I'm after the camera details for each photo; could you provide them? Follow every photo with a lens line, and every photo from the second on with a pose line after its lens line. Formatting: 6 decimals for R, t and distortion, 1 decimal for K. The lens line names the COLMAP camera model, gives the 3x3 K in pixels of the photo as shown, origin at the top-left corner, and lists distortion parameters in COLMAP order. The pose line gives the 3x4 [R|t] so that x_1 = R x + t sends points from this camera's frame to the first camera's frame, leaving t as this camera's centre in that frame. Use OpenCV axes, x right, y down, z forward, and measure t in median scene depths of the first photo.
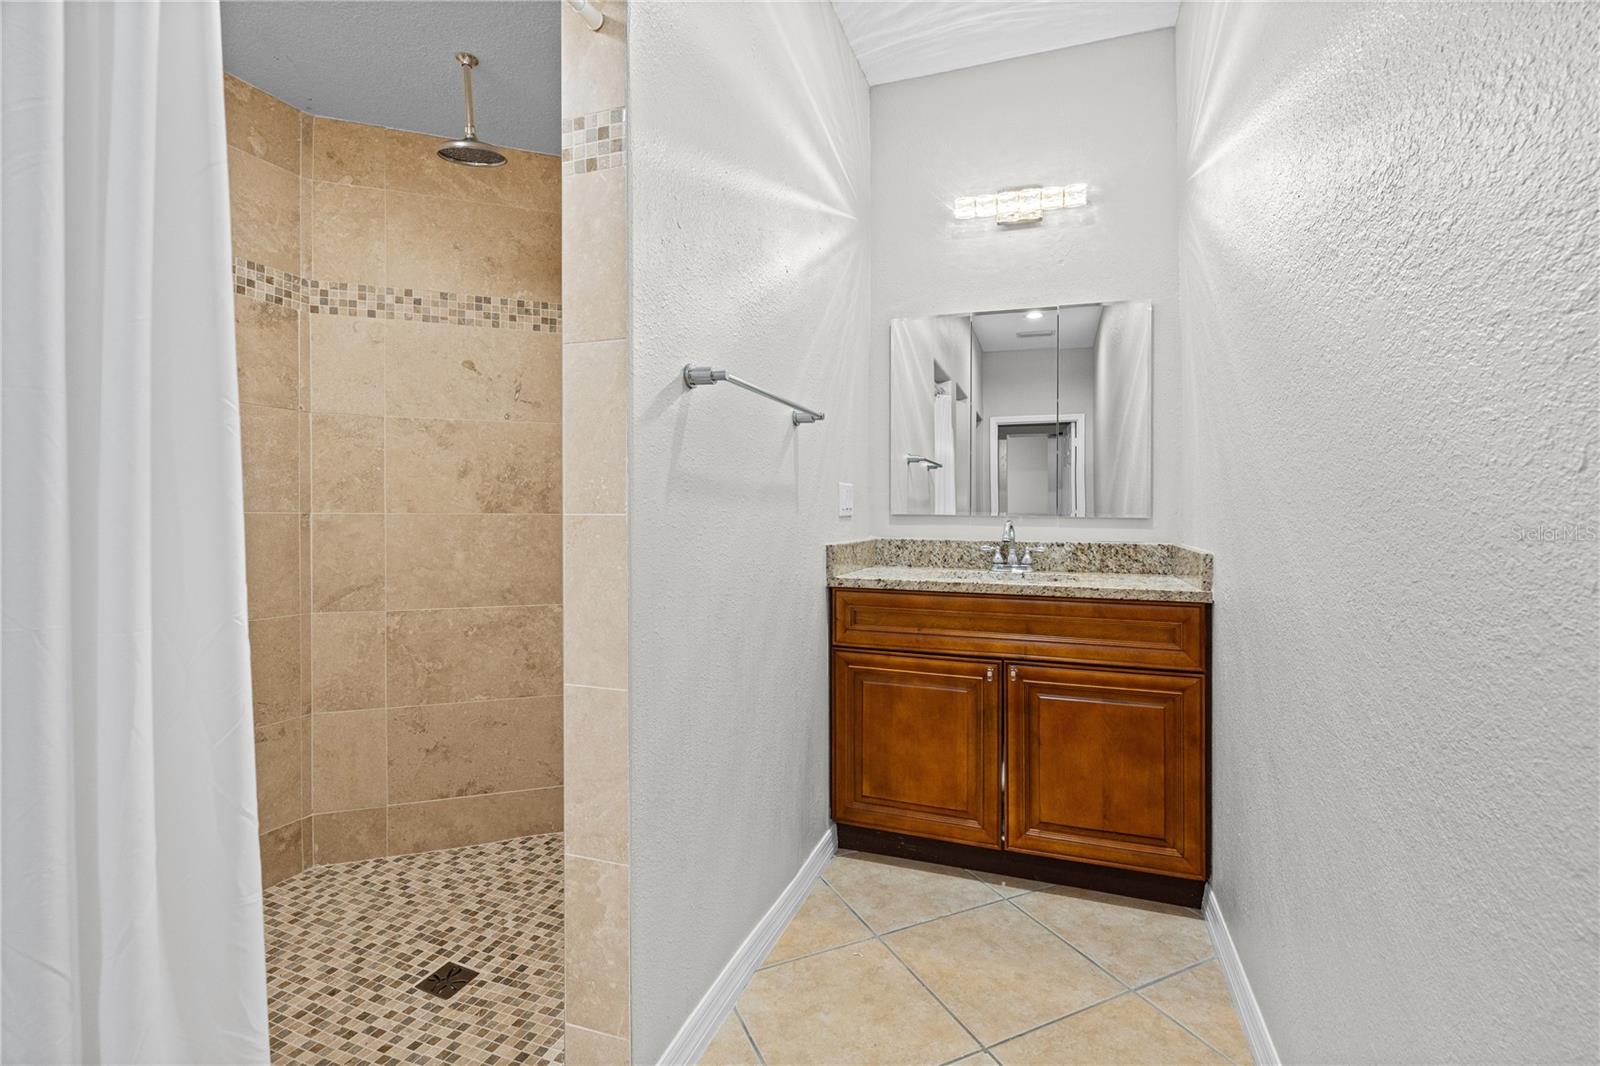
lens RADIAL K [[726.5, 0, 800.8], [0, 726.5, 525.5], [0, 0, 1]] dist [0.000764, 0.000480]
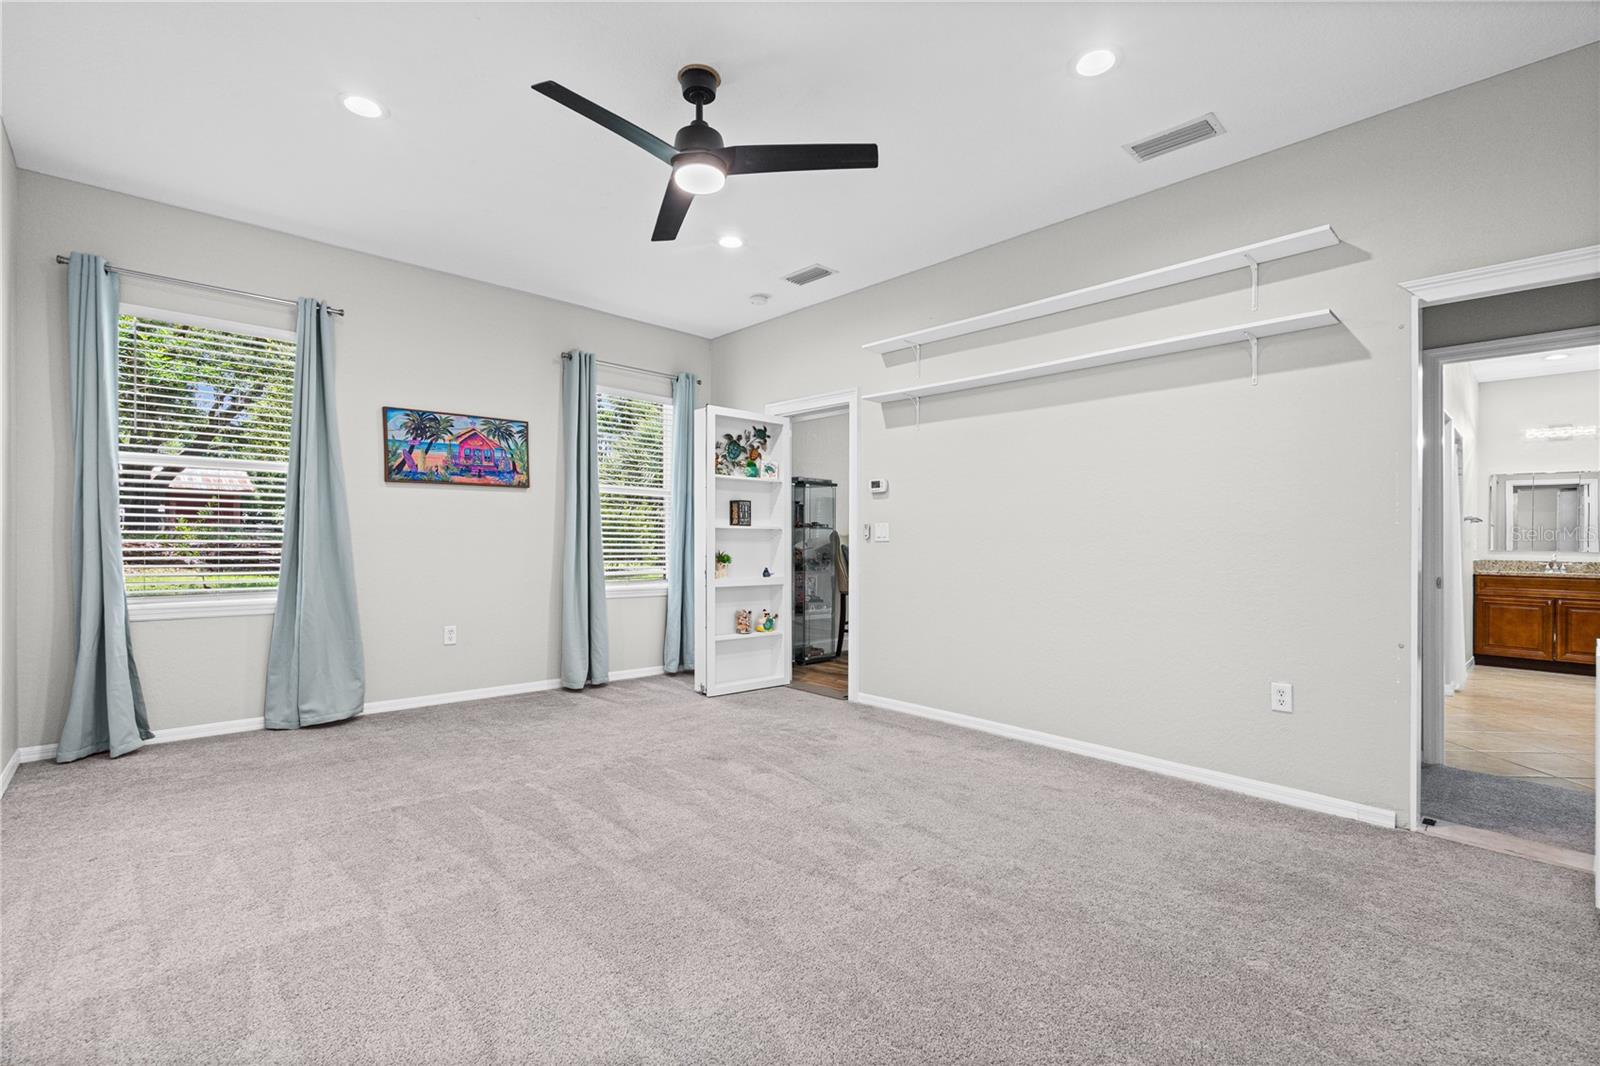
lens RADIAL K [[726.5, 0, 796.6], [0, 726.5, 539.5], [0, 0, 1]] dist [0.000764, 0.000480]
pose [[0.894007, 0.010649, -0.447927, -1.172846], [-0.013263, 0.999908, -0.002699, -0.015230], [0.447857, 0.008354, 0.894066, -3.081657]]
